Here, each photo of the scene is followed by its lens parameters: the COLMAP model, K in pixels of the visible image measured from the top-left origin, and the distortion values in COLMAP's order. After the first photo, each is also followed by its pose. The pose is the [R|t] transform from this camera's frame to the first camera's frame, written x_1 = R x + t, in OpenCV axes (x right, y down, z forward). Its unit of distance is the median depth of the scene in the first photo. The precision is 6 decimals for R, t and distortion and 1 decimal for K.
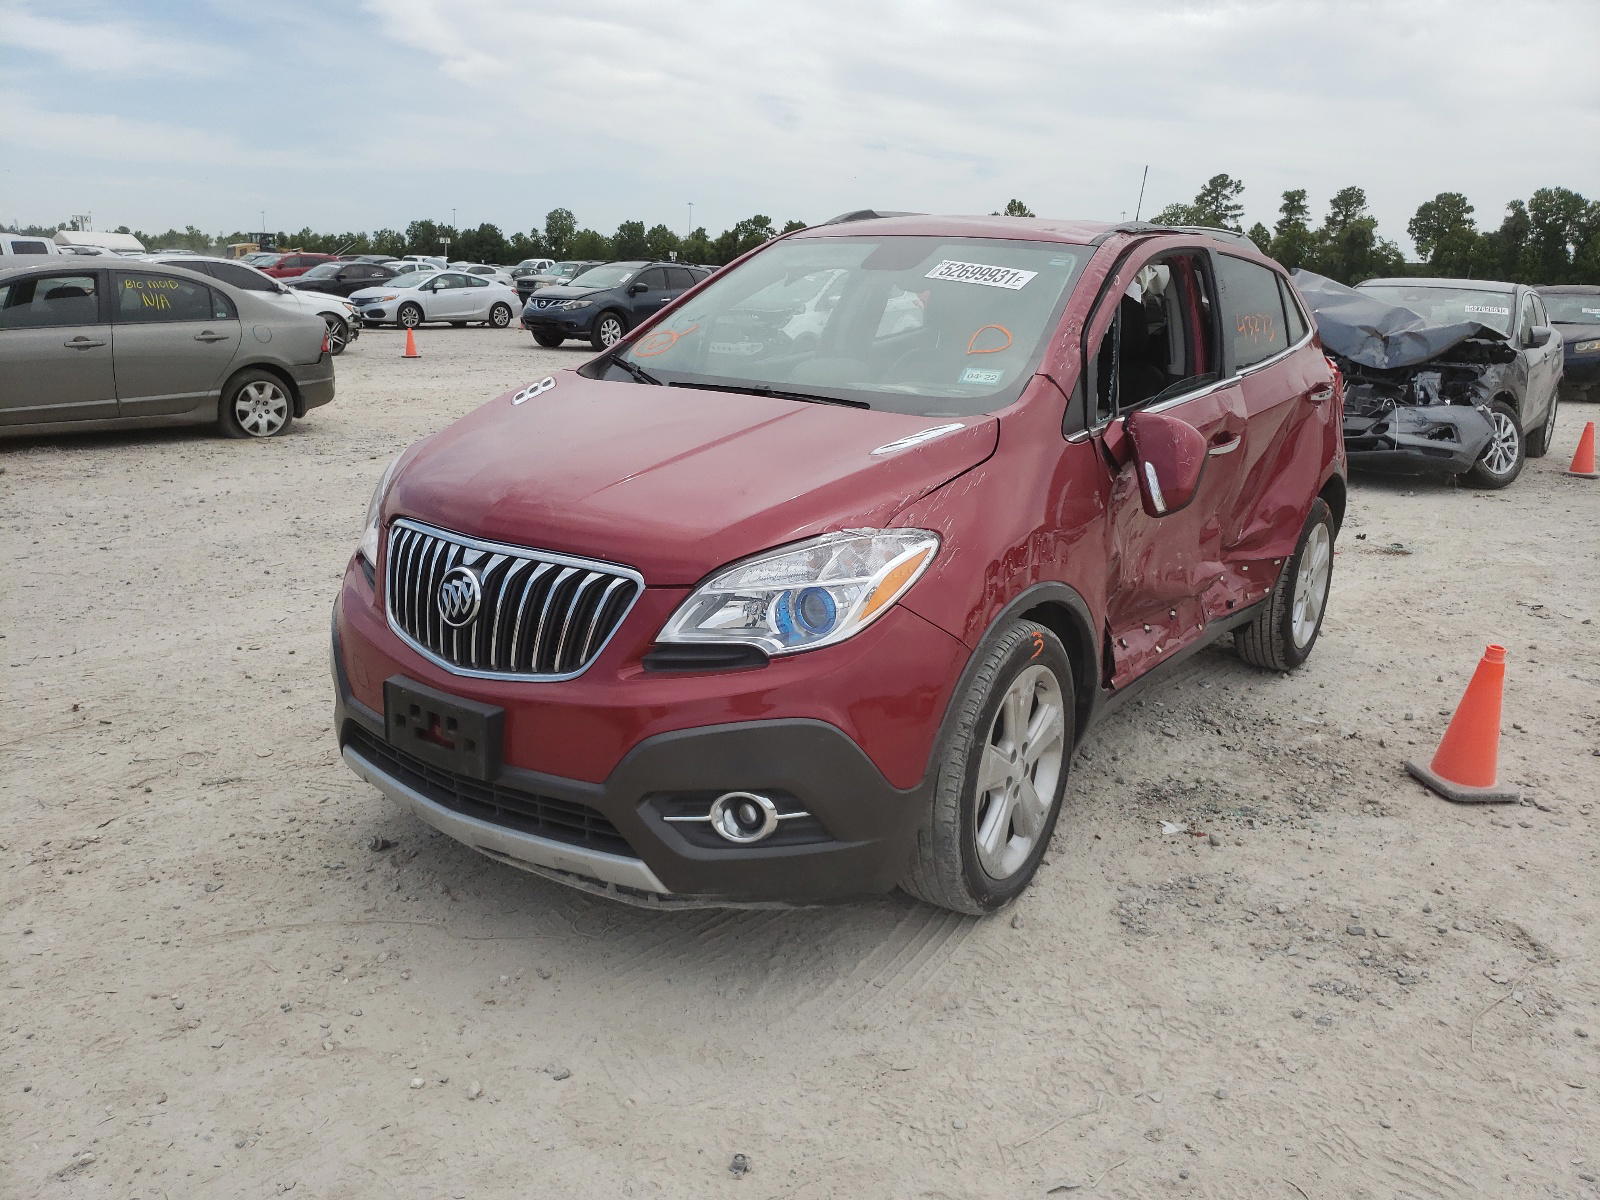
lens RADIAL K [[1188.9, 0, 824.9], [0, 1188.9, 595.5], [0, 0, 1]] dist [0.007774, 0.006818]
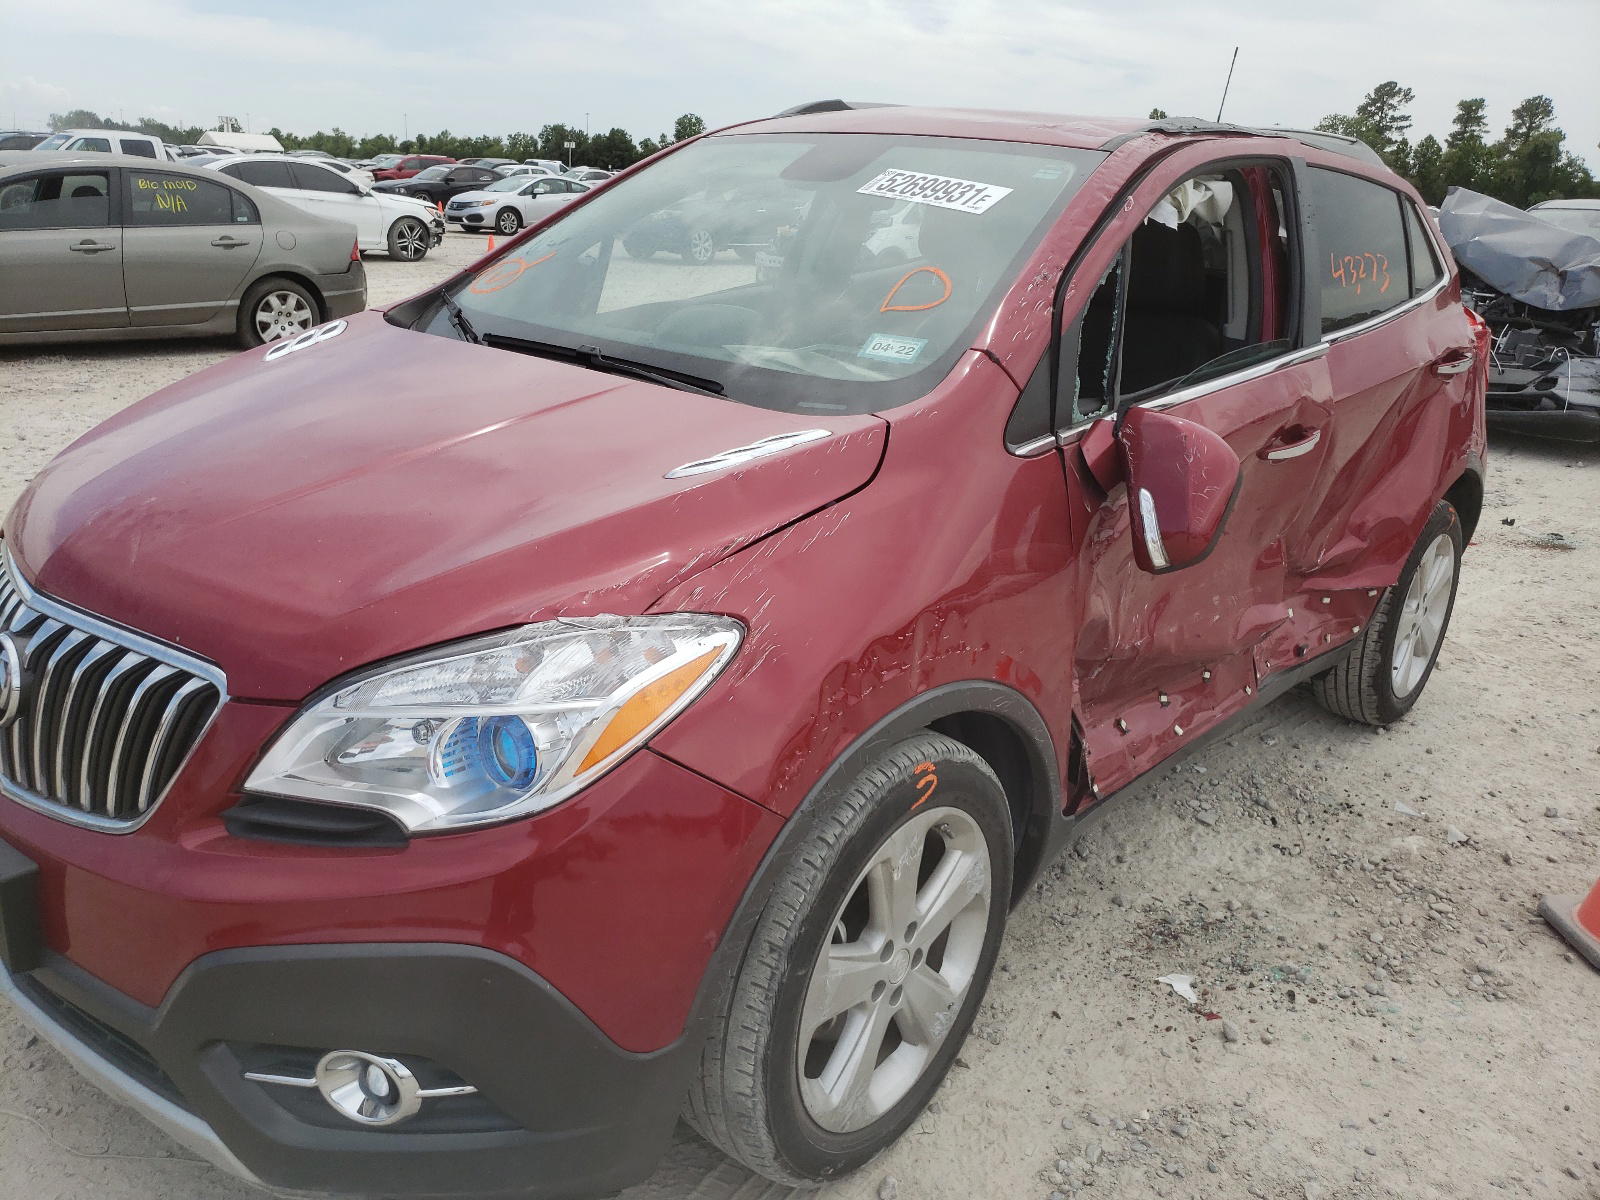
lens RADIAL K [[1226.2, 0, 792.2], [0, 1226.2, 572.4], [0, 0, 1]] dist [-0.031143, 0.090208]
pose [[0.992989, 0.050884, -0.106697, 0.123658], [-0.046149, 0.997857, 0.046383, -0.071022], [0.108829, -0.041134, 0.993209, 0.252736]]
